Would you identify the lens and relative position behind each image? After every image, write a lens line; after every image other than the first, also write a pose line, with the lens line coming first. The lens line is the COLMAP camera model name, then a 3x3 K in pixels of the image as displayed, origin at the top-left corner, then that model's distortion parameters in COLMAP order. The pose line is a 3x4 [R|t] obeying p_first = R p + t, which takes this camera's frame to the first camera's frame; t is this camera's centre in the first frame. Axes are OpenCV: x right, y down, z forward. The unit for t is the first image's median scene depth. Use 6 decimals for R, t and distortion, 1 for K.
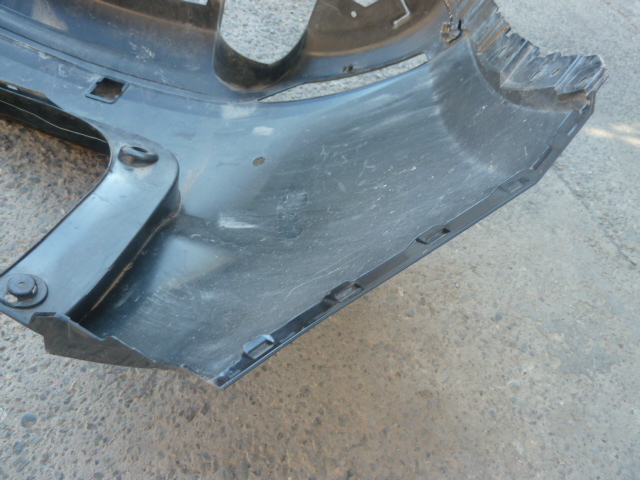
lens RADIAL K [[464.5, 0, 320.0], [0, 464.5, 239.5], [0, 0, 1]] dist [-0.031076, -0.002709]
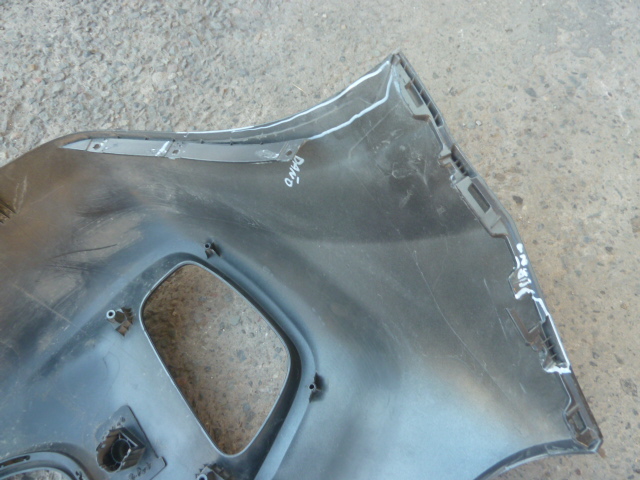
lens RADIAL K [[464.5, 0, 322.5], [0, 464.5, 241.8], [0, 0, 1]] dist [-0.031076, -0.002709]
pose [[0.299920, -0.943166, 0.143128, -0.052729], [0.848669, 0.332316, 0.411495, -0.355096], [-0.435672, -0.001947, 0.900104, 0.488844]]
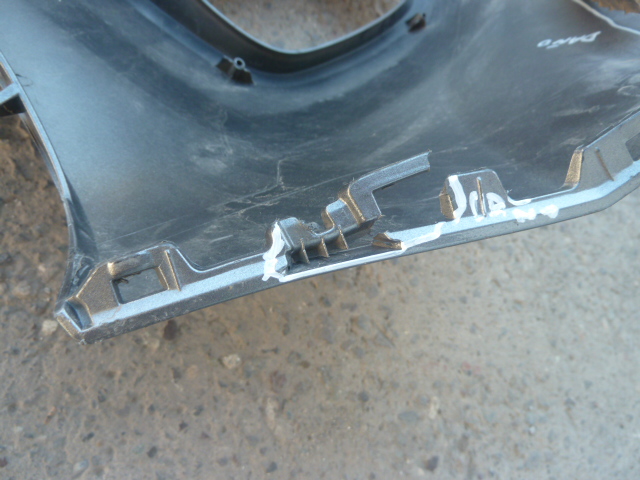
lens RADIAL K [[464.5, 0, 321.7], [0, 464.5, 239.5], [0, 0, 1]] dist [-0.031076, -0.002709]
pose [[0.887643, 0.454839, 0.072197, -0.039995], [-0.460022, 0.868311, 0.185513, -0.072249], [0.021689, -0.197881, 0.979986, 0.575407]]
